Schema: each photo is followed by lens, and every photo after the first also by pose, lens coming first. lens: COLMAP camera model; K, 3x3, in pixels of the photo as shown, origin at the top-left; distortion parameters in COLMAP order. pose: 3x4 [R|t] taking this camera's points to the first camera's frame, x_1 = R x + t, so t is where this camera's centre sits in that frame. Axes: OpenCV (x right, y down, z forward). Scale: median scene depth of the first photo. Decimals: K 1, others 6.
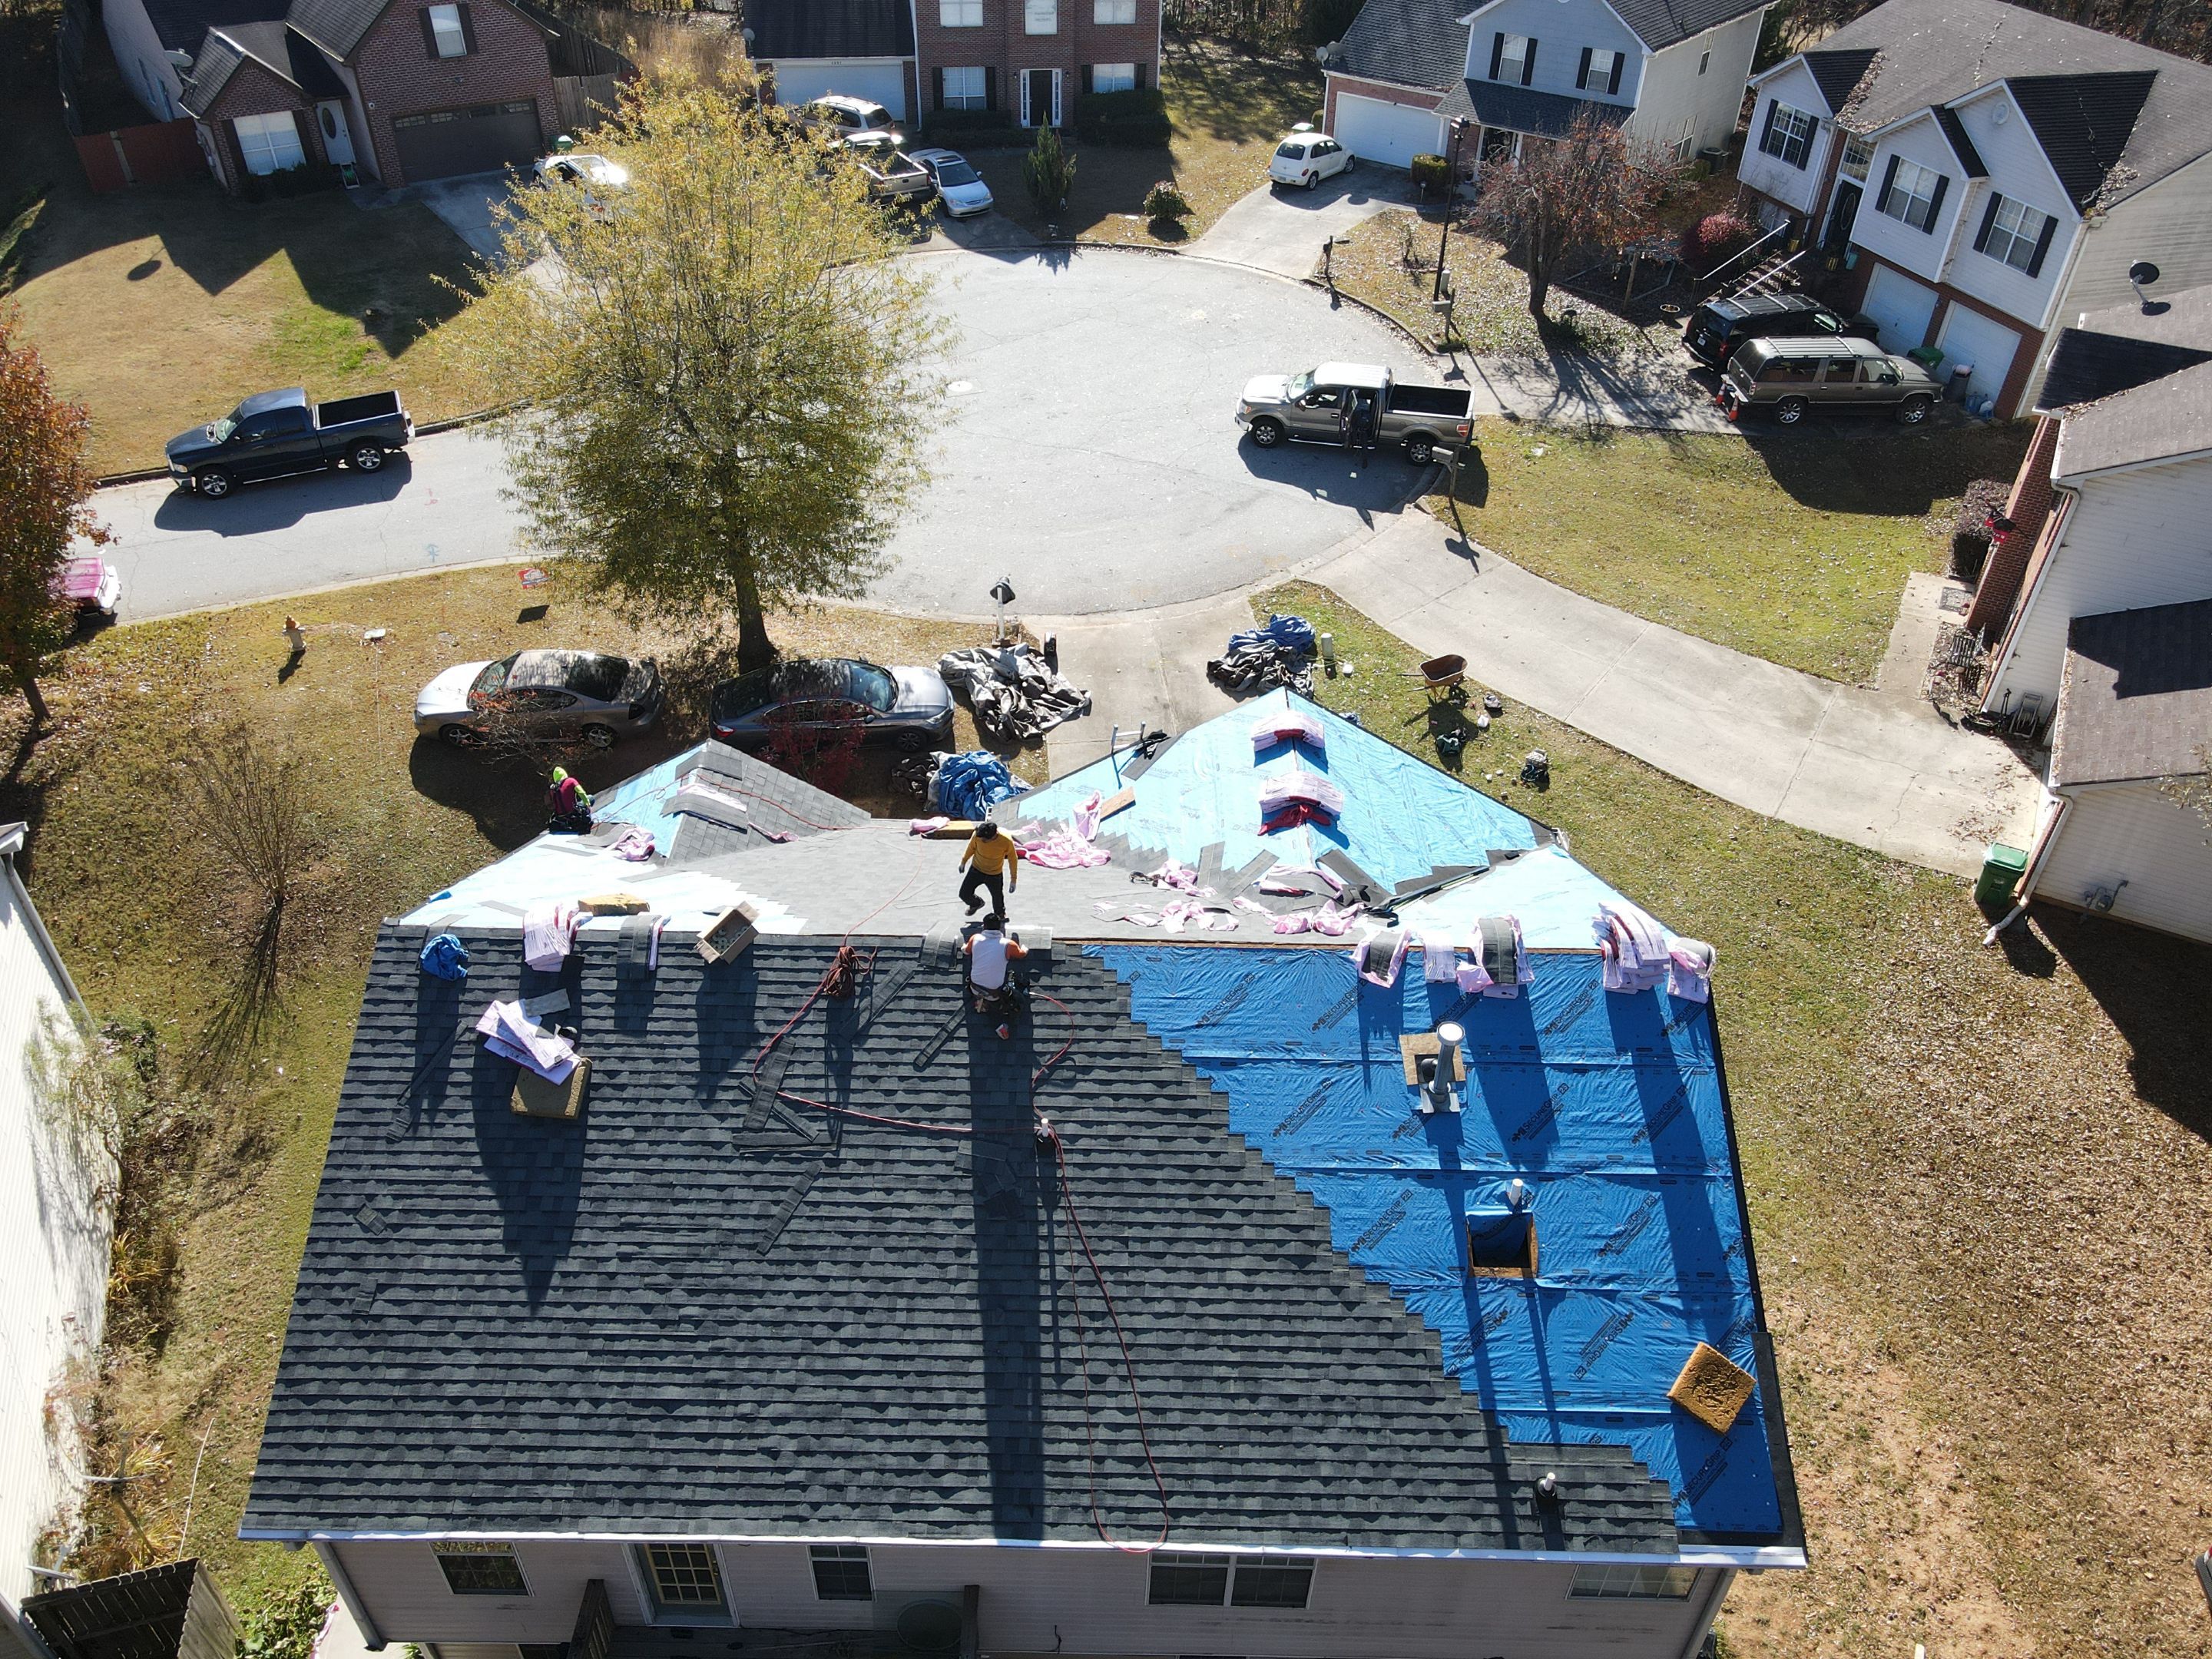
lens RADIAL K [[1616.6, 0, 1101.6], [0, 1616.6, 832.4], [0, 0, 1]] dist [0.021193, -0.003437]
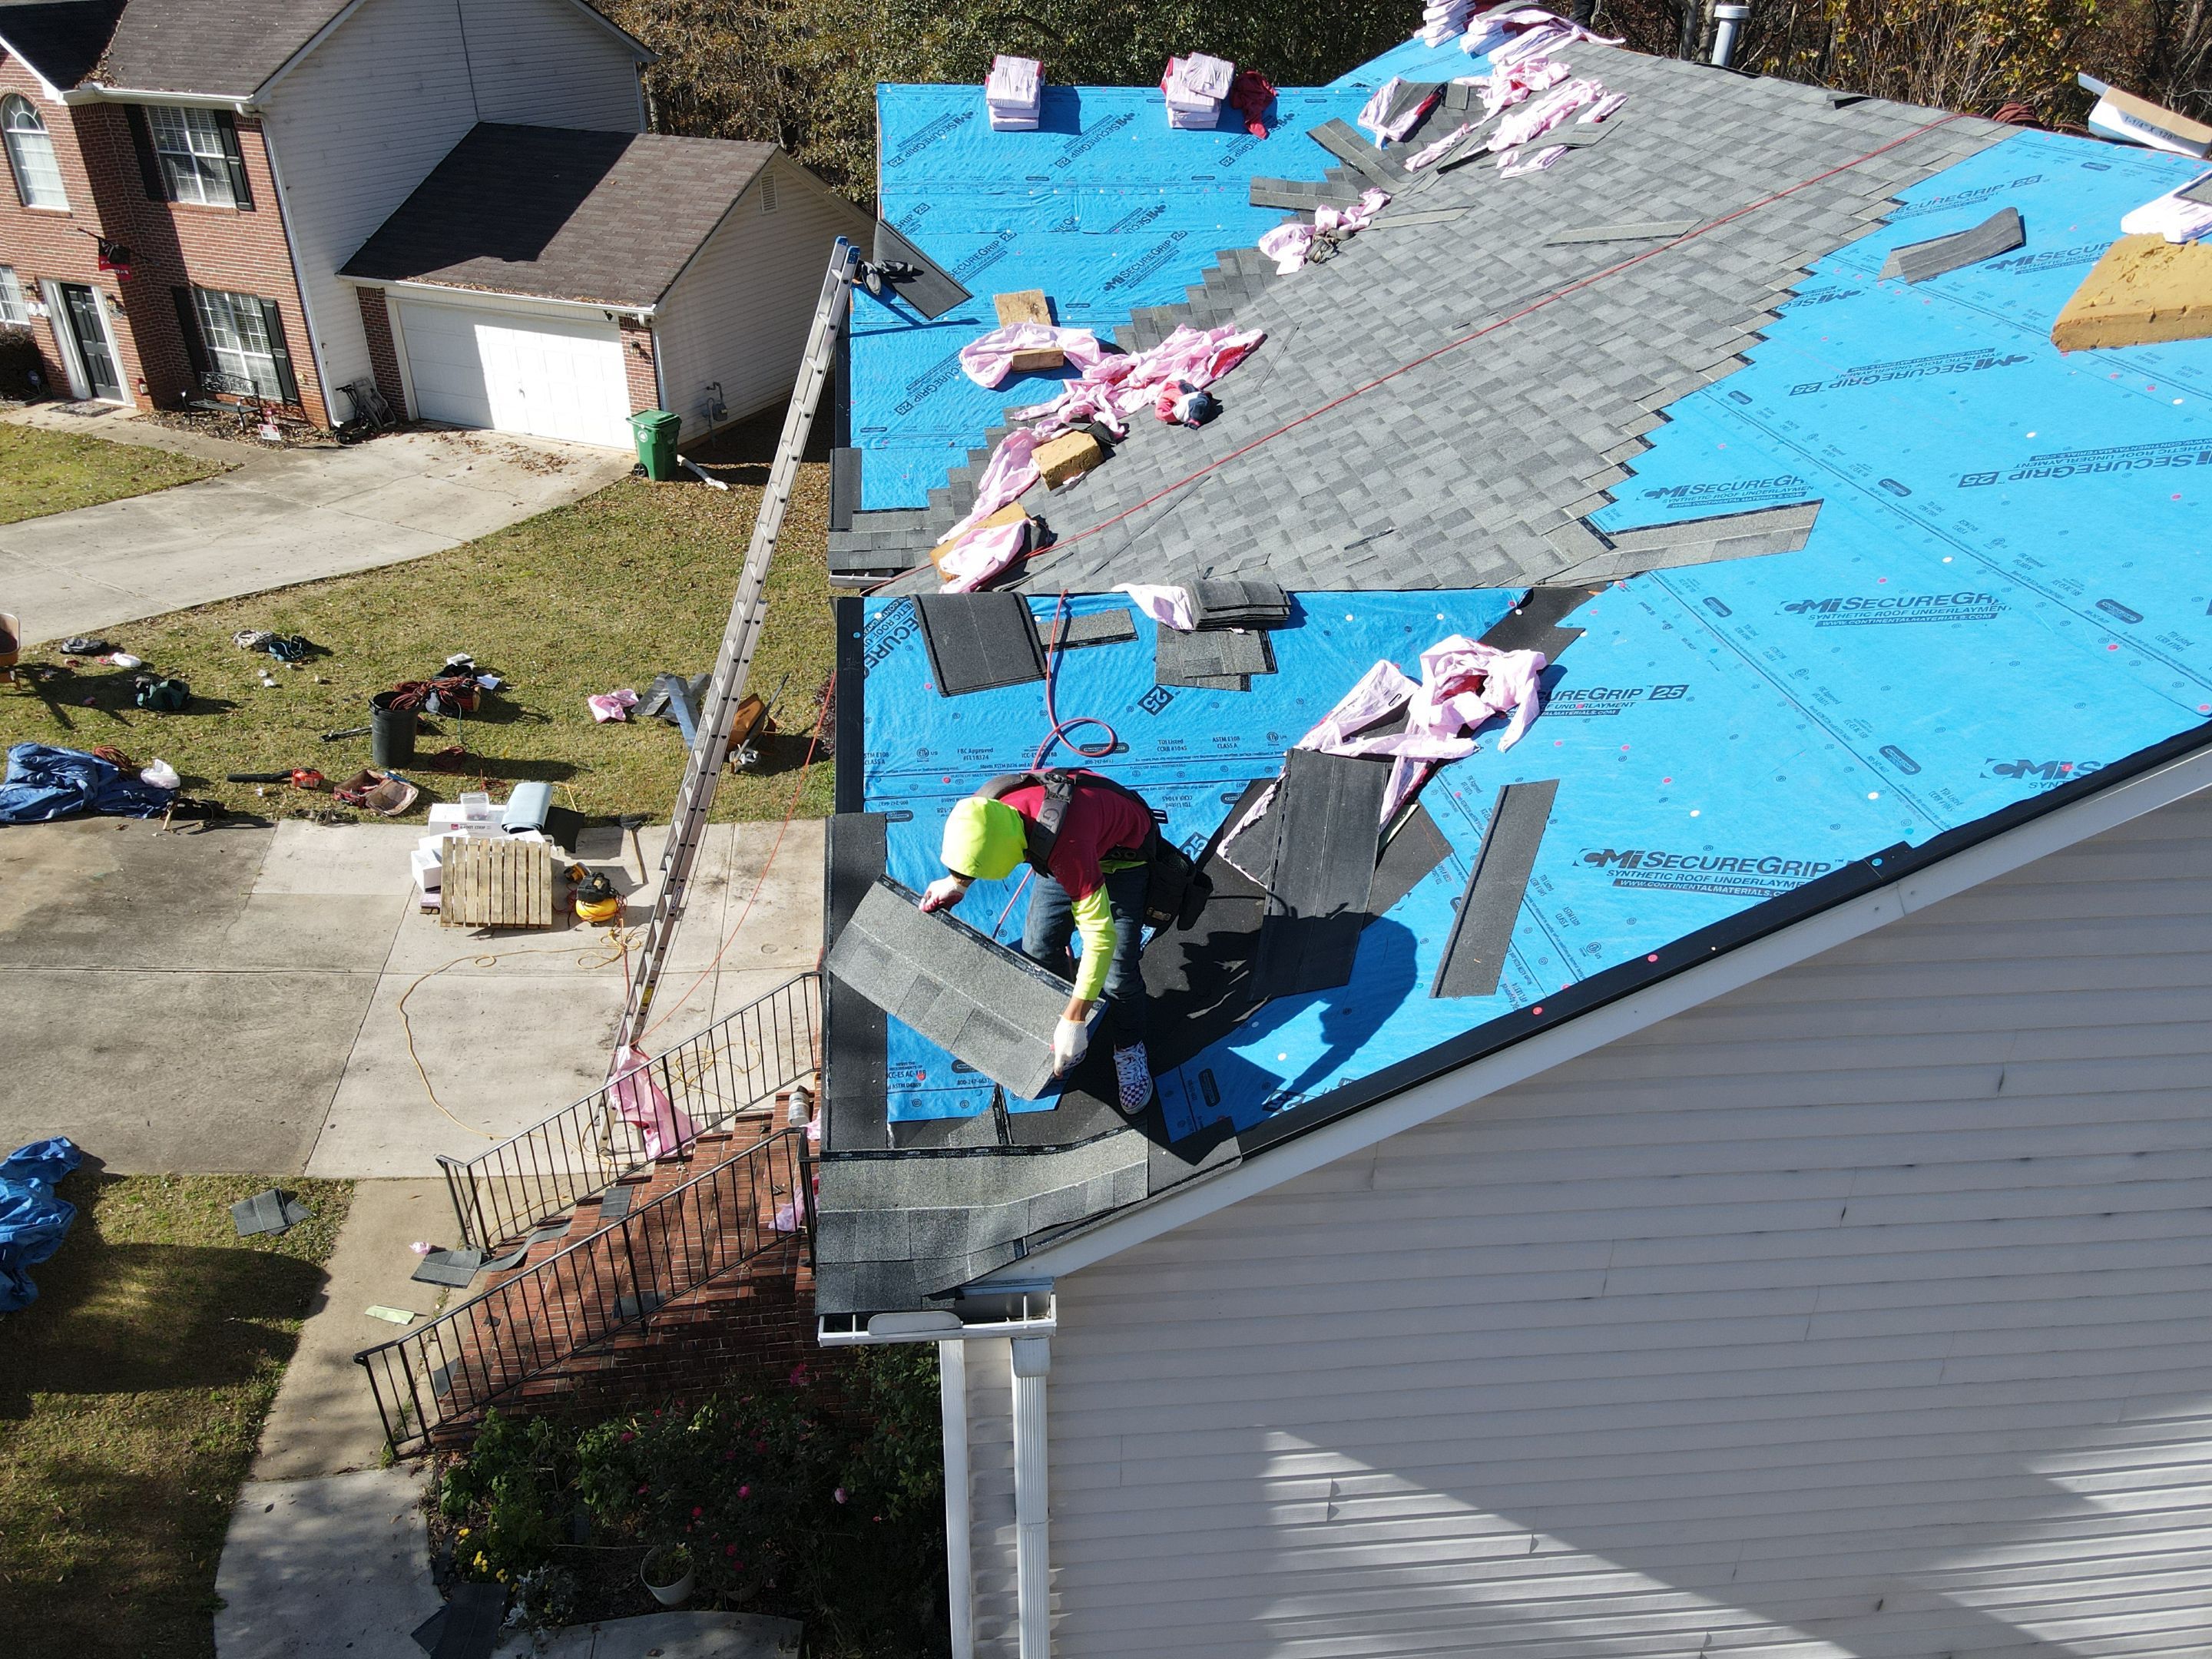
lens RADIAL K [[1616.6, 0, 1103.0], [0, 1616.6, 834.2], [0, 0, 1]] dist [0.021193, -0.003437]
pose [[-0.106245, -0.501254, 0.858753, -0.367797], [0.599629, 0.656637, 0.457464, -0.094685], [-0.793195, 0.563536, 0.230802, 0.699632]]
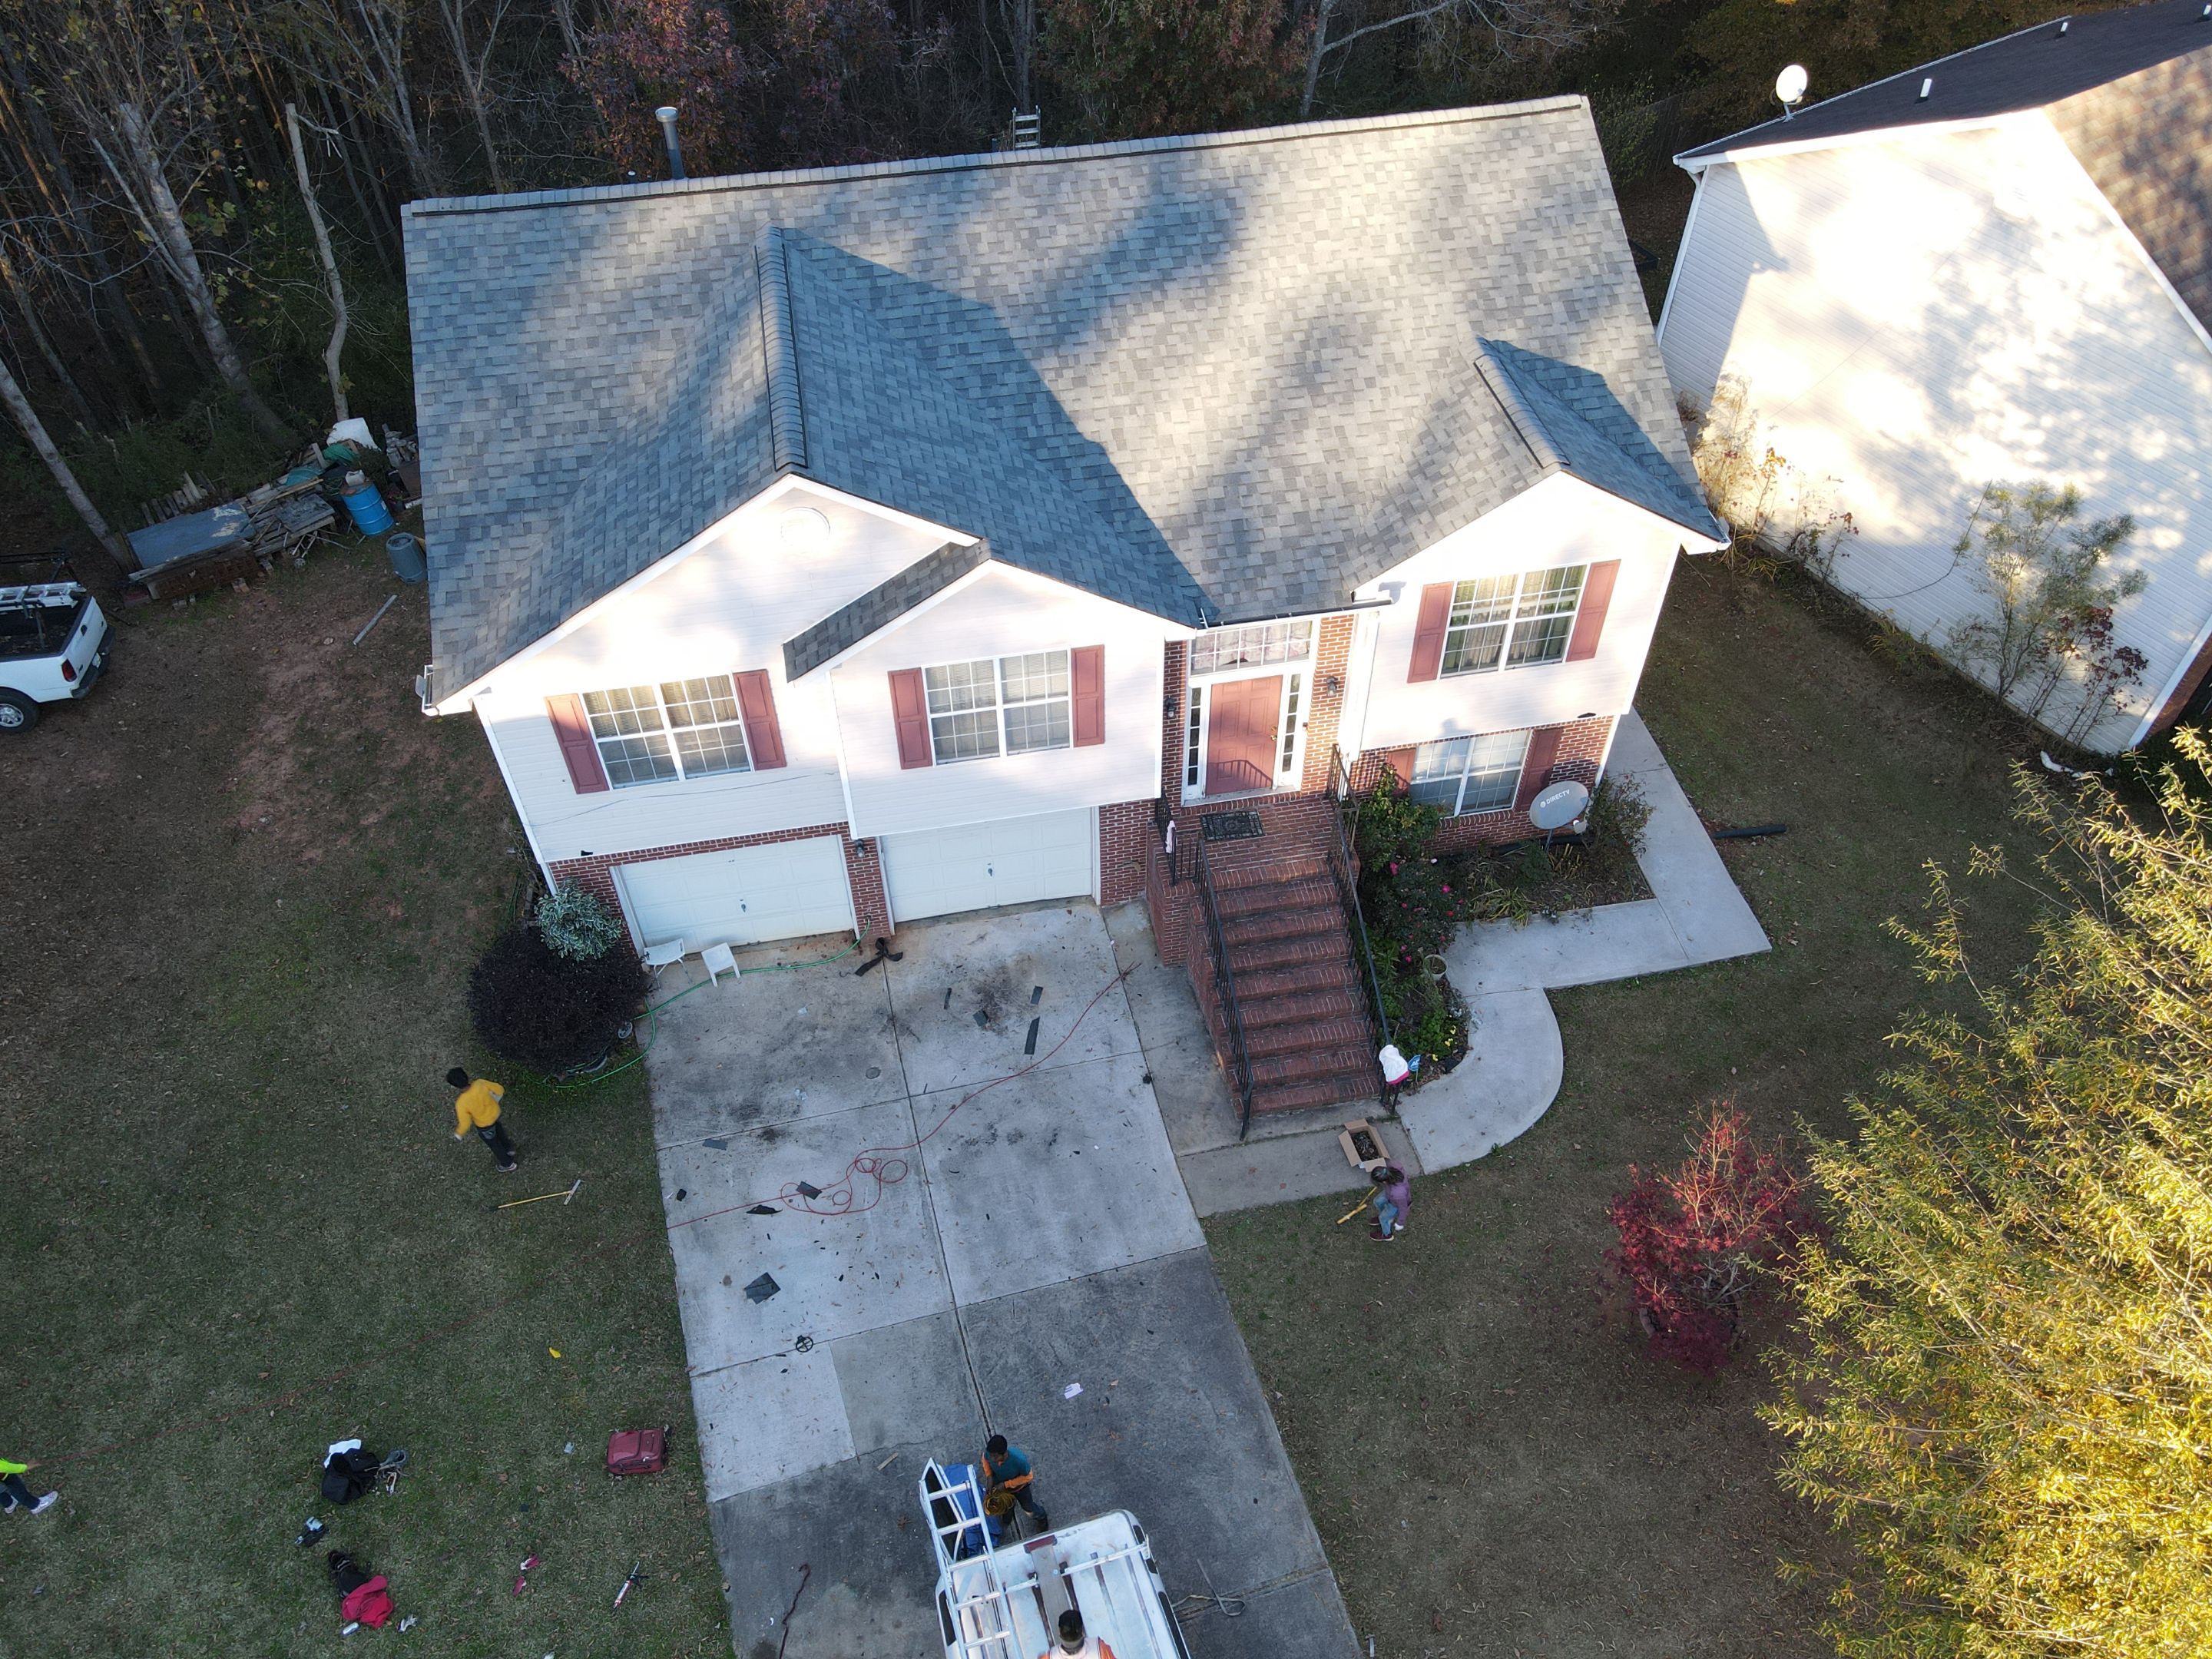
lens RADIAL K [[1616.6, 0, 1103.0], [0, 1616.6, 835.4], [0, 0, 1]] dist [0.021193, -0.003437]
pose [[-0.981209, 0.138972, -0.133852, 0.070445], [-0.121692, 0.092625, 0.988237, -0.577304], [0.149736, 0.985955, -0.073973, 0.899909]]
